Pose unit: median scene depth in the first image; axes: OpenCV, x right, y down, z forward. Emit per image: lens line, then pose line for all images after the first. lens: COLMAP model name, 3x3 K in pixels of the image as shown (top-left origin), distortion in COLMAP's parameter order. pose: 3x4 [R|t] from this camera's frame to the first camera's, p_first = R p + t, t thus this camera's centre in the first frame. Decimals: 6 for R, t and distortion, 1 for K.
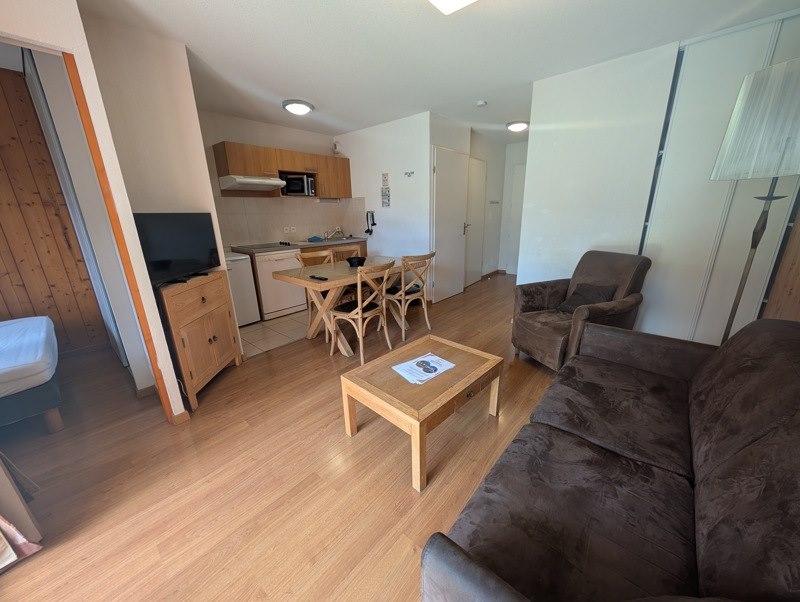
lens RADIAL K [[299.0, 0, 403.7], [0, 299.0, 299.8], [0, 0, 1]] dist [0.000427, 0.000035]
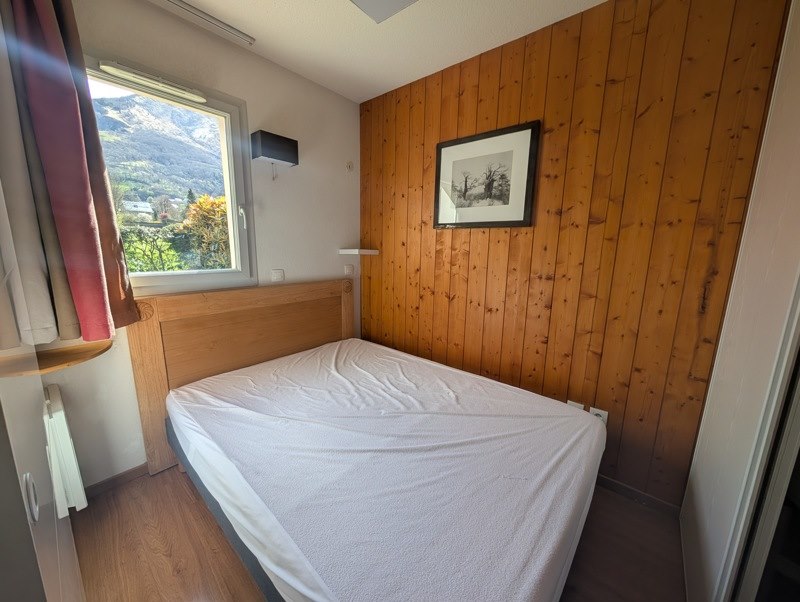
lens RADIAL K [[299.0, 0, 398.9], [0, 299.0, 298.6], [0, 0, 1]] dist [0.000427, 0.000035]
pose [[-0.080904, 0.190287, -0.978389, -0.634022], [-0.299273, 0.931676, 0.205949, -0.150725], [0.950732, 0.309467, -0.018429, 0.560856]]
